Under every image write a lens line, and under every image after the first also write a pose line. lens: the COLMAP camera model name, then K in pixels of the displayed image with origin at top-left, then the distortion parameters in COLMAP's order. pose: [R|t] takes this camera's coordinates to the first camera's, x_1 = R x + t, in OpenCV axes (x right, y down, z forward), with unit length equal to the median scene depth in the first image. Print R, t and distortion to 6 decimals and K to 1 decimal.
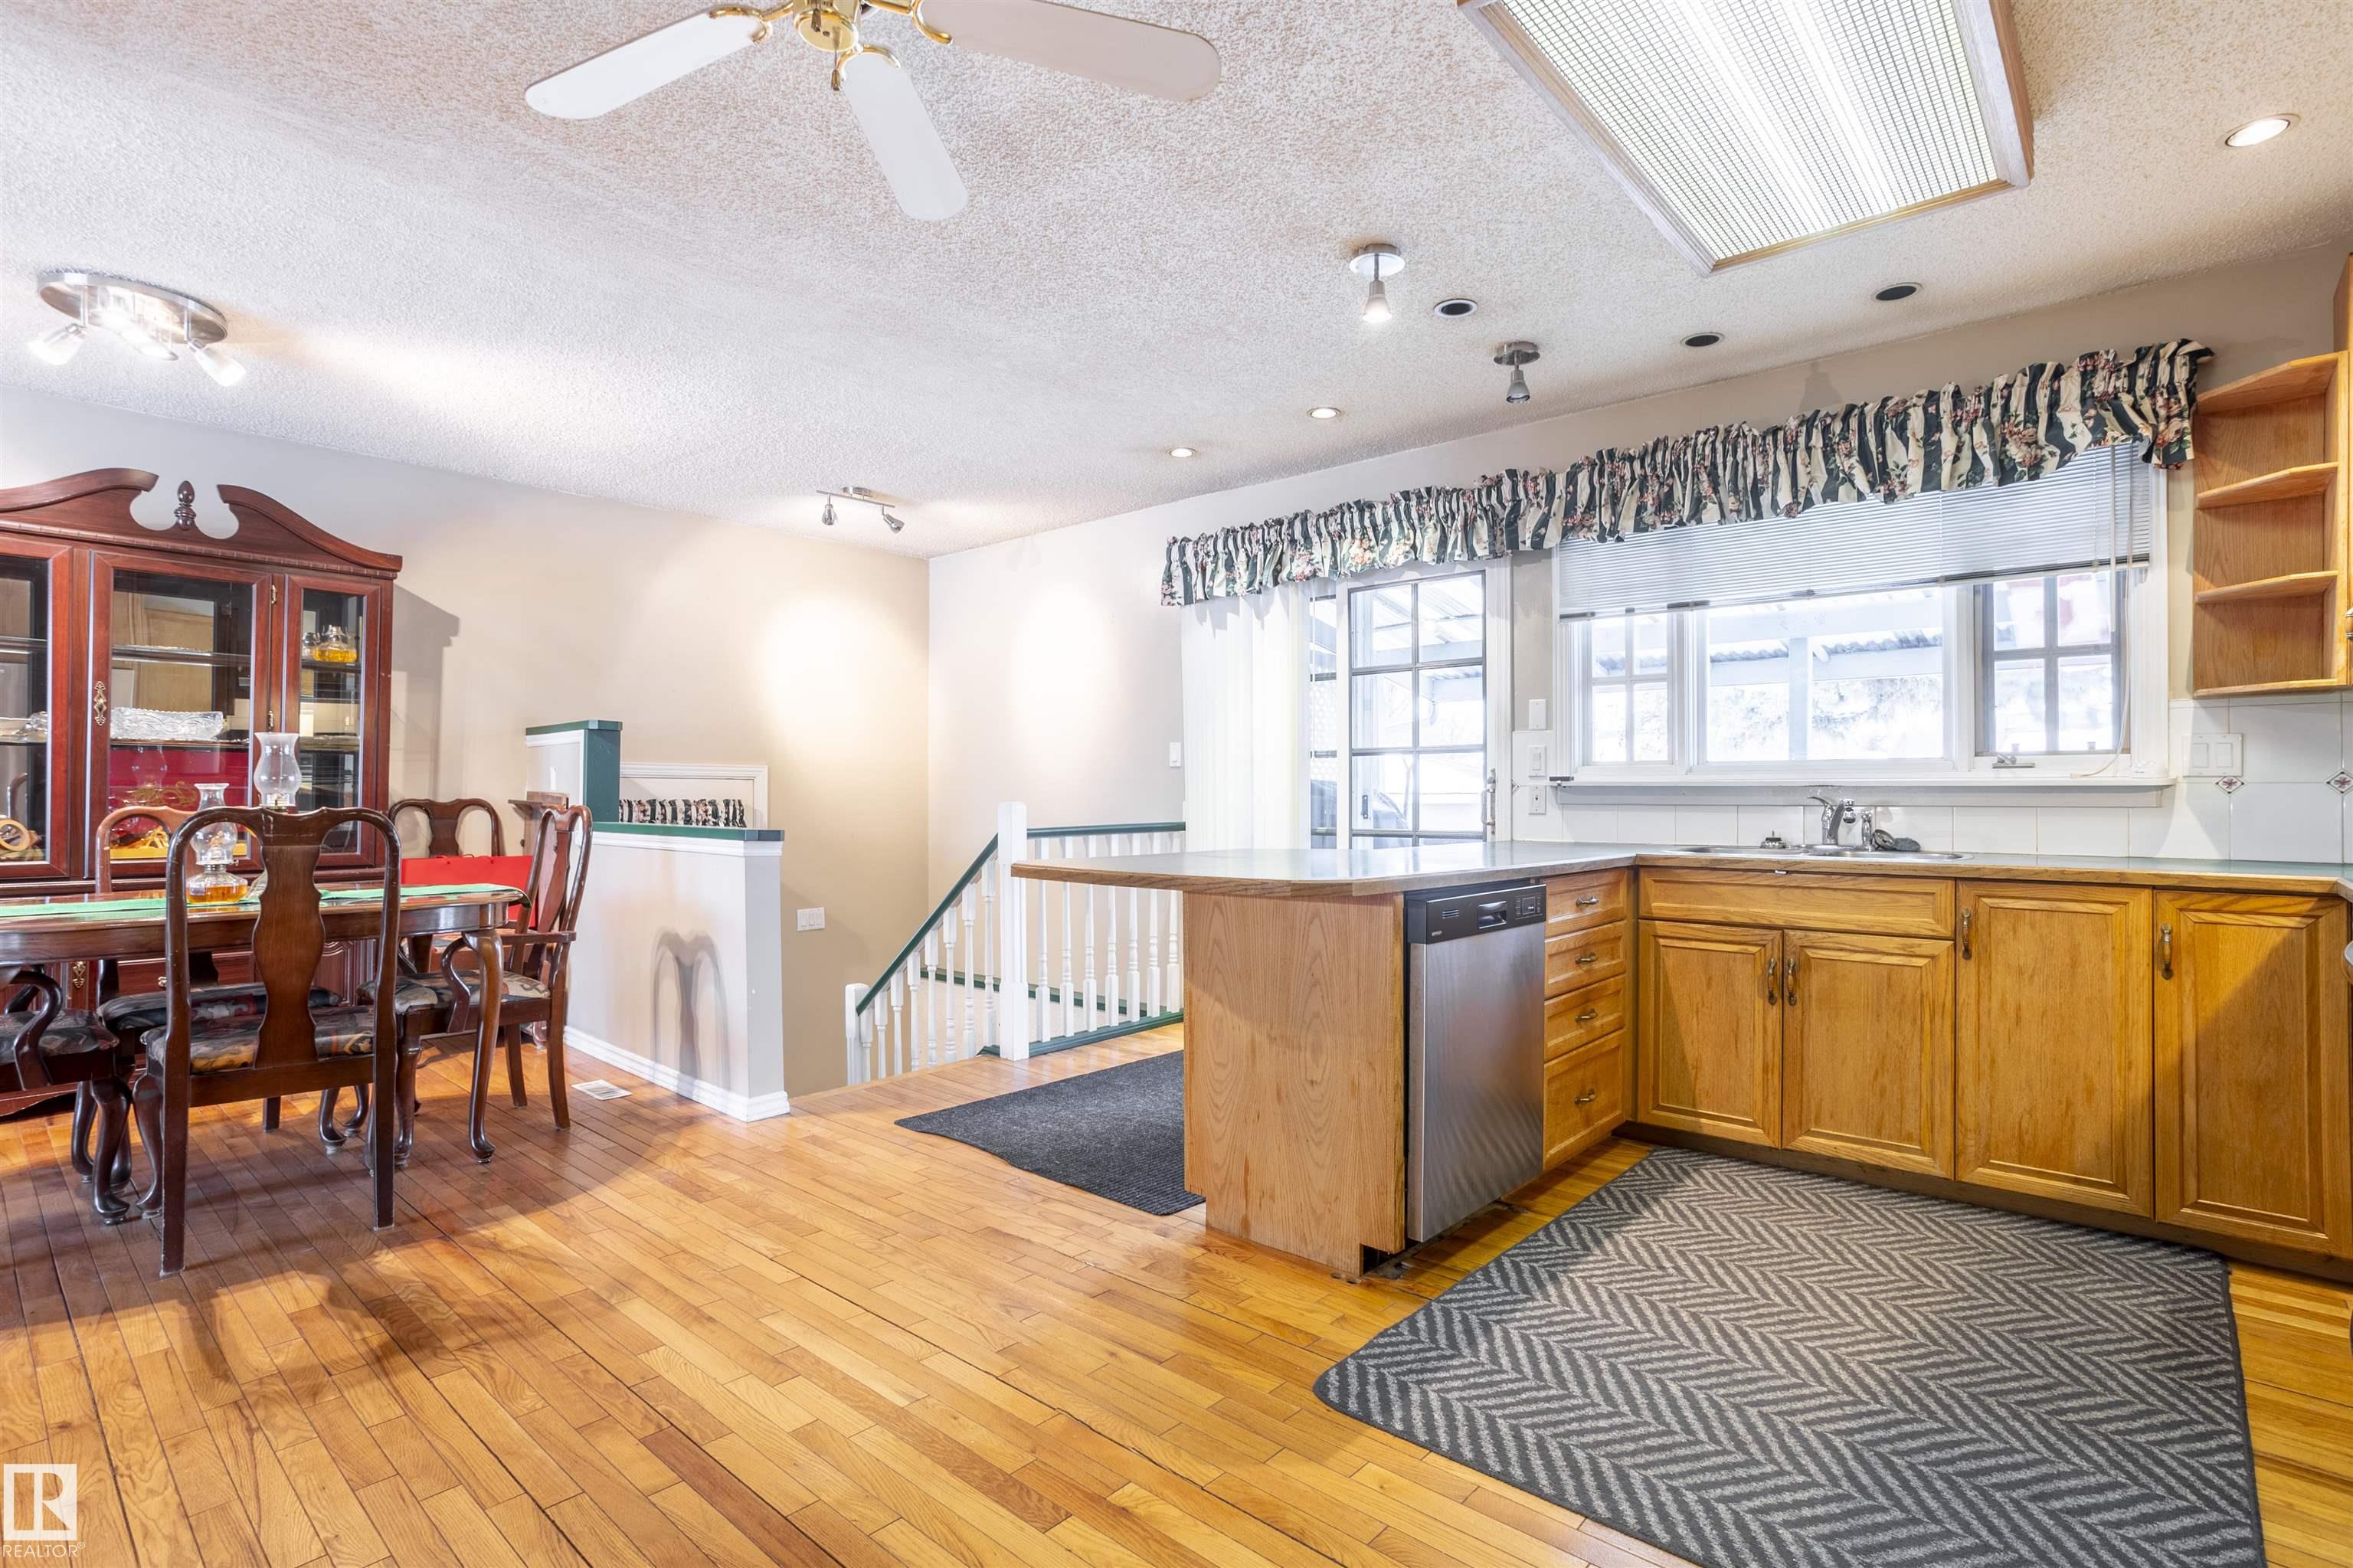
lens RADIAL K [[1146.8, 0, 1184.9], [0, 1146.8, 792.6], [0, 0, 1]] dist [-0.058069, 0.045078]
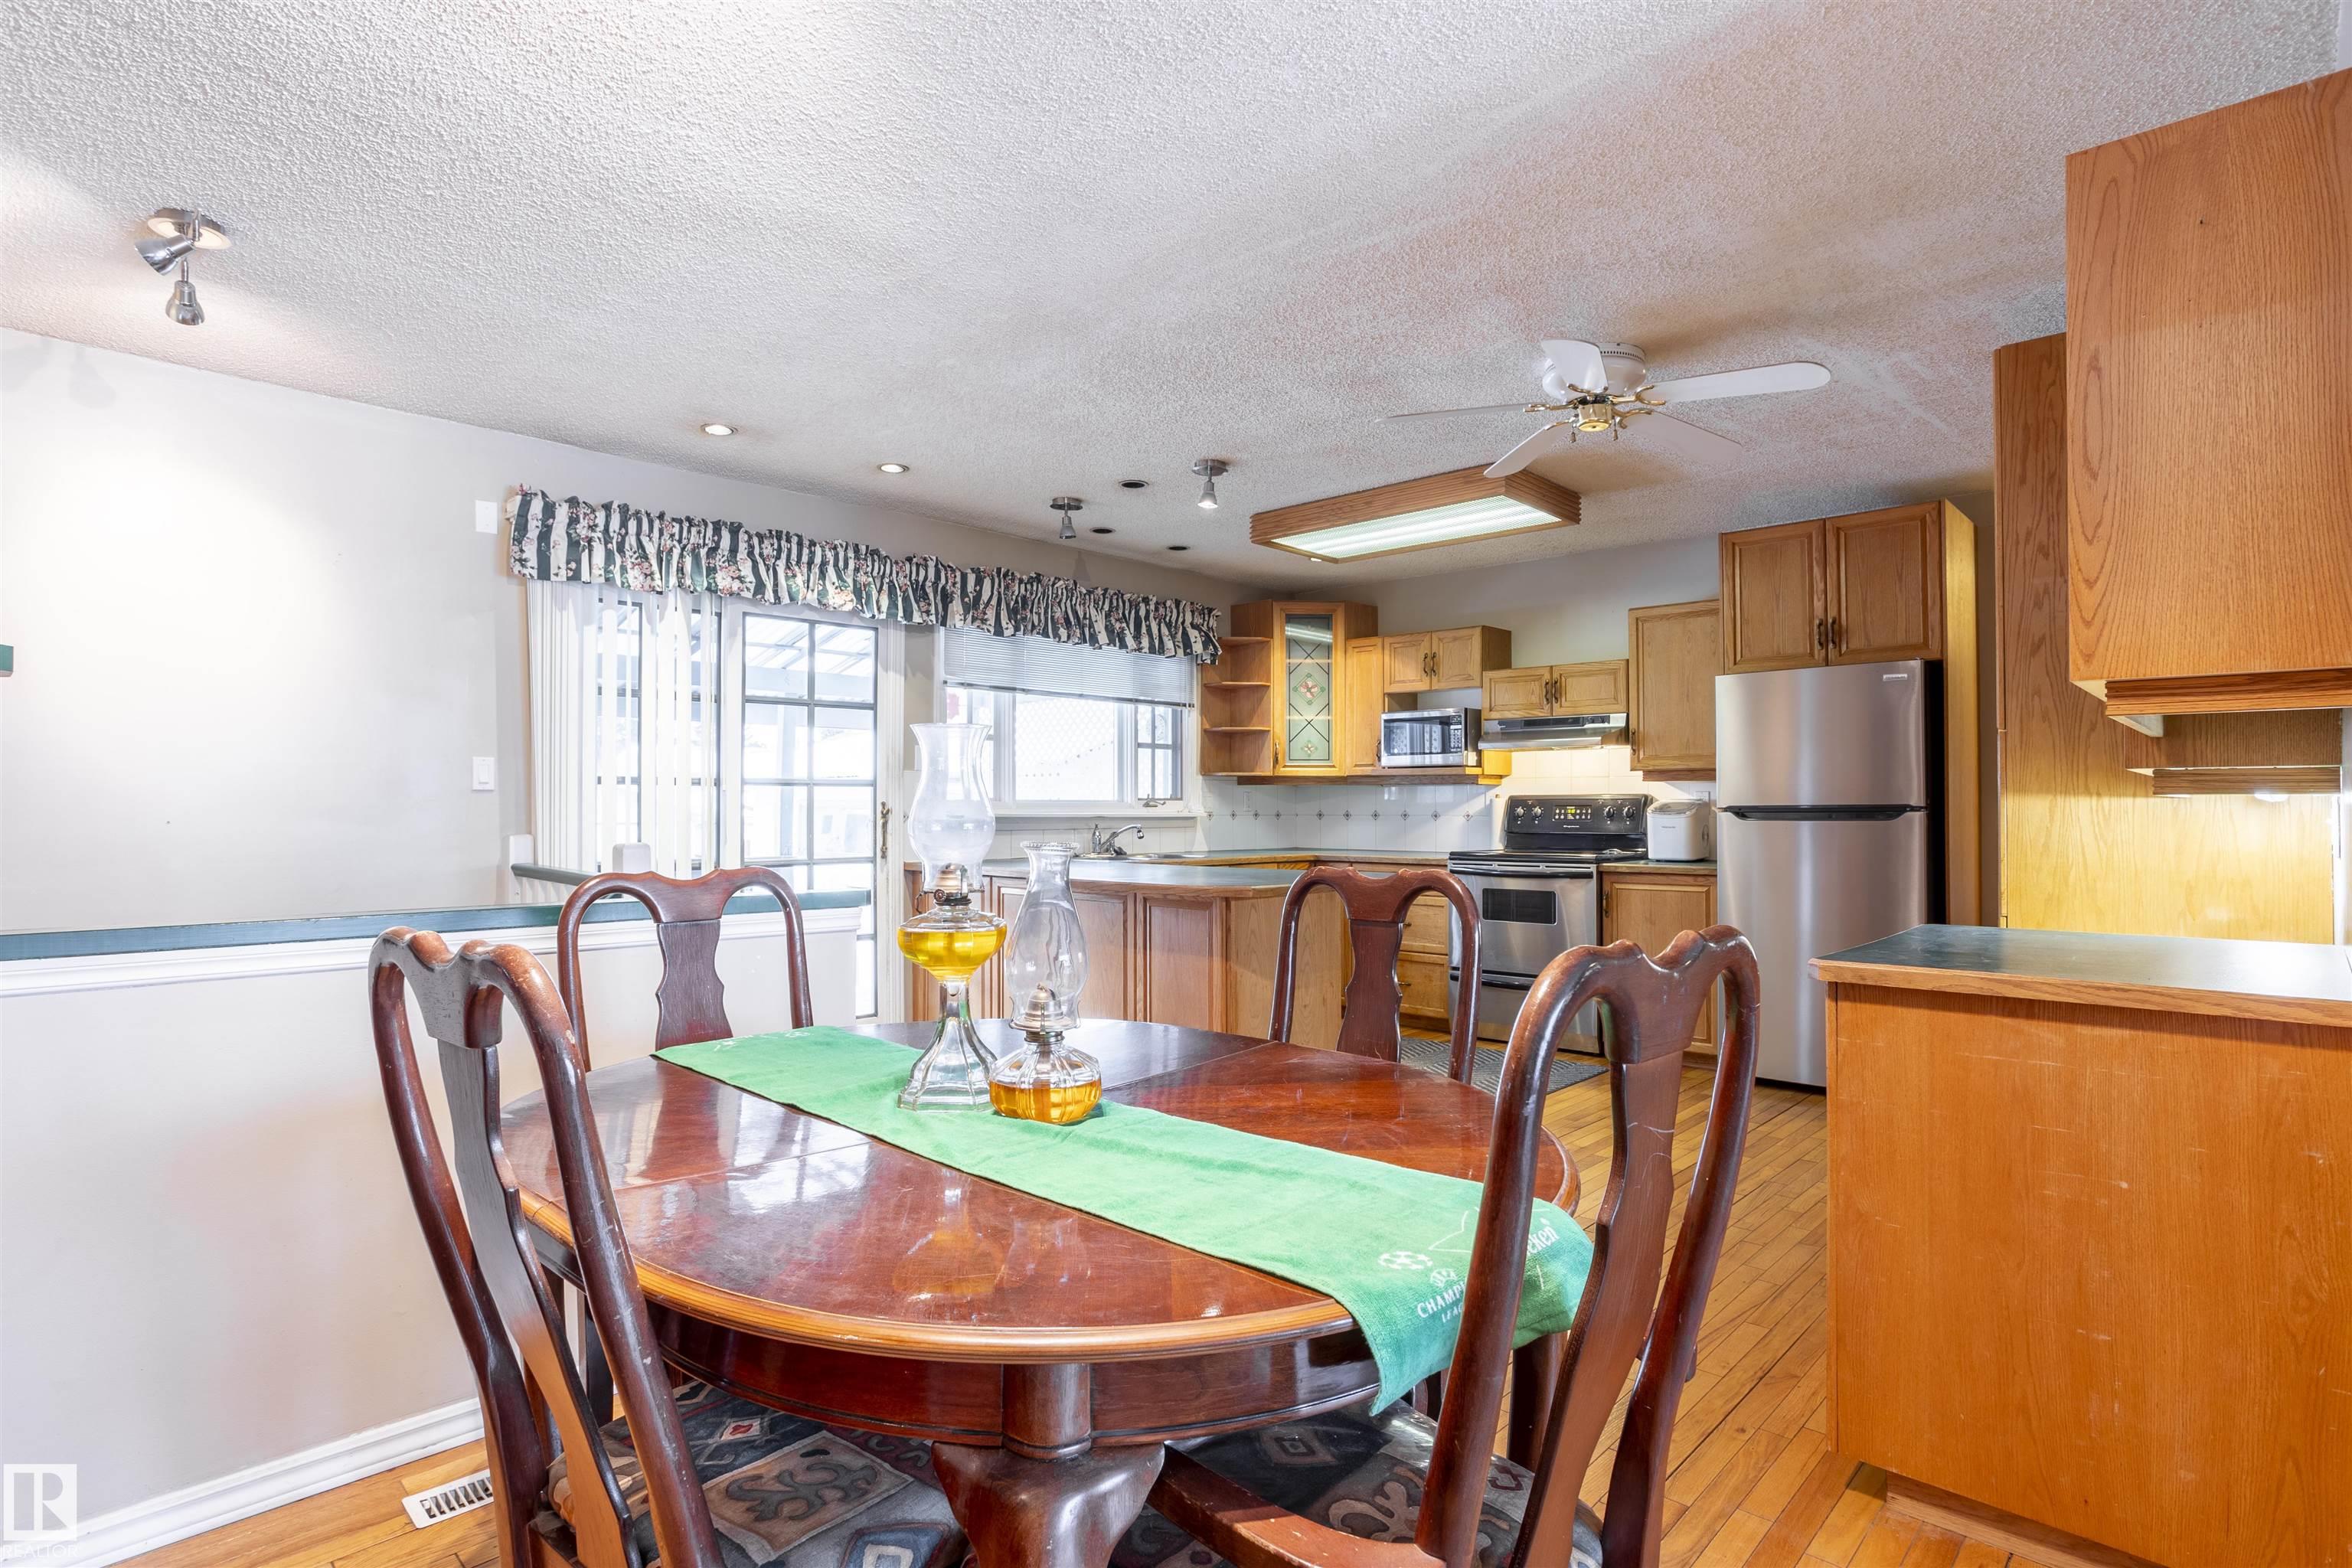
lens RADIAL K [[1182.6, 0, 1176.0], [0, 1182.6, 784.0], [0, 0, 1]] dist [-0.052568, 0.029026]
pose [[0.038286, 0.020209, 0.999062, -1.079467], [-0.000584, 0.999796, -0.020202, -0.017599], [-0.999267, 0.000190, 0.038290, 0.781345]]
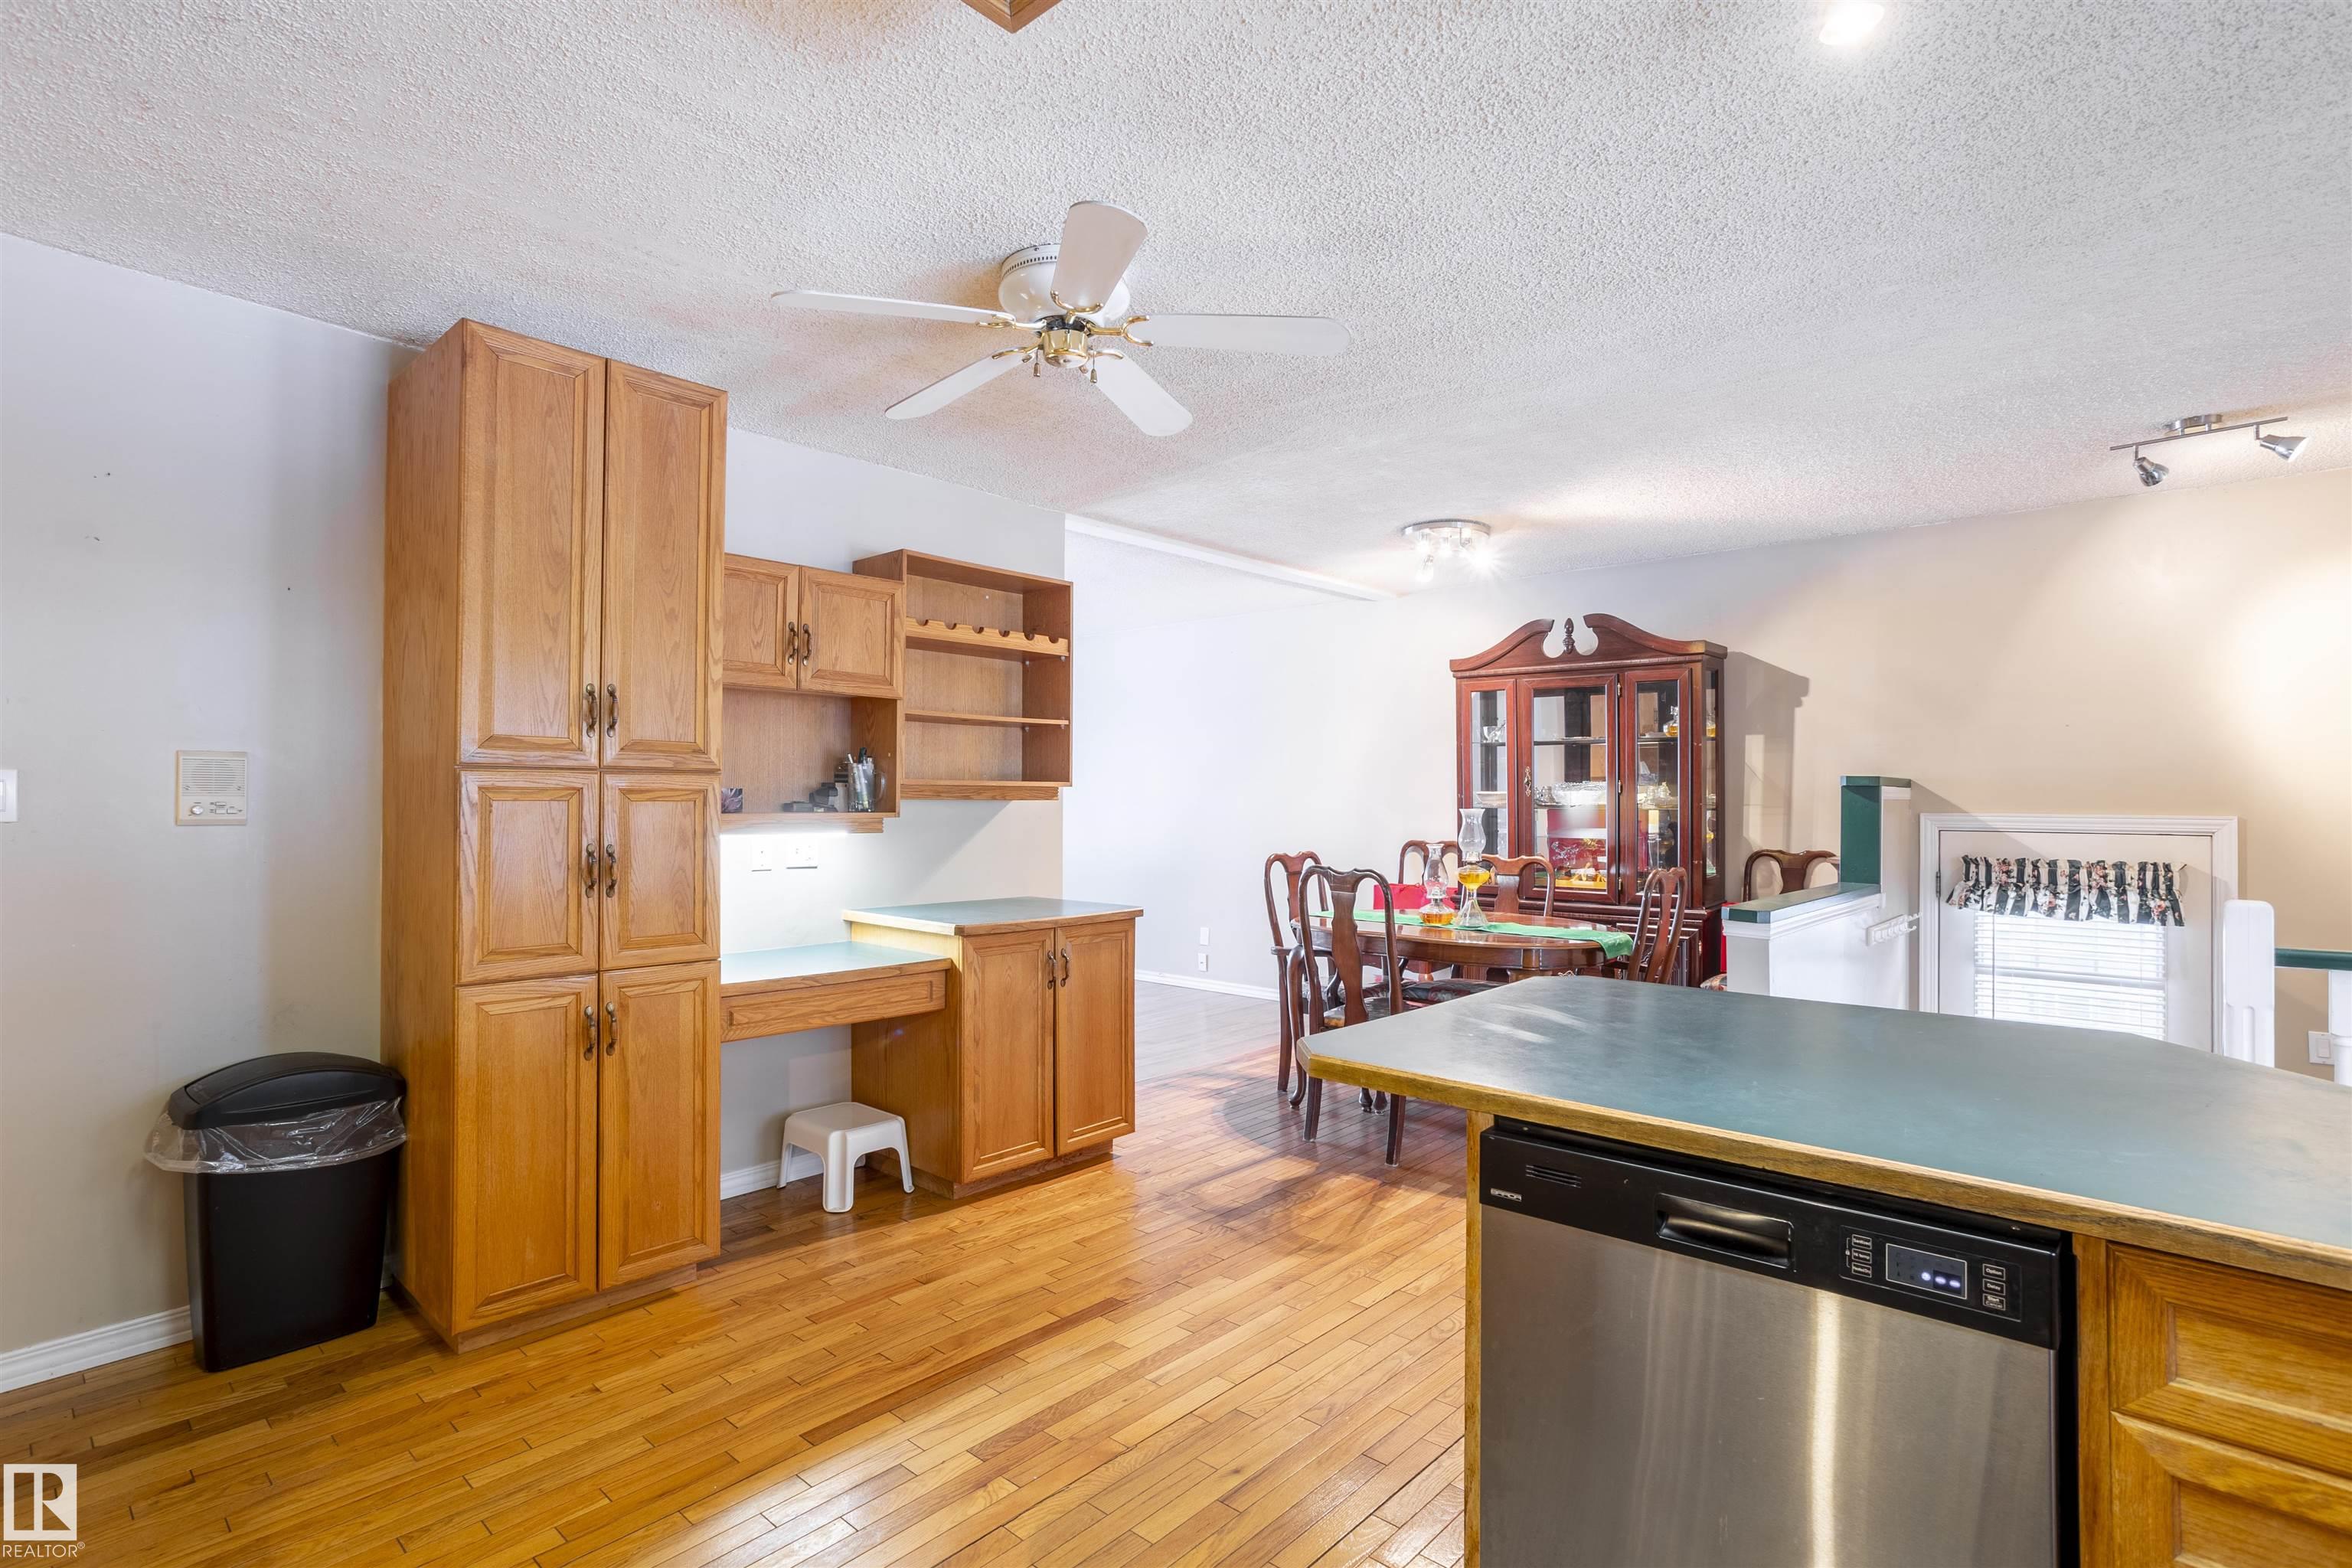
lens RADIAL K [[1146.3, 0, 1184.4], [0, 1146.3, 792.6], [0, 0, 1]] dist [-0.058069, 0.045078]
pose [[-0.005846, -0.008727, -0.999945, 0.534282], [-0.001077, 0.999961, -0.008720, -0.050464], [0.999982, 0.001026, -0.005855, 0.553456]]
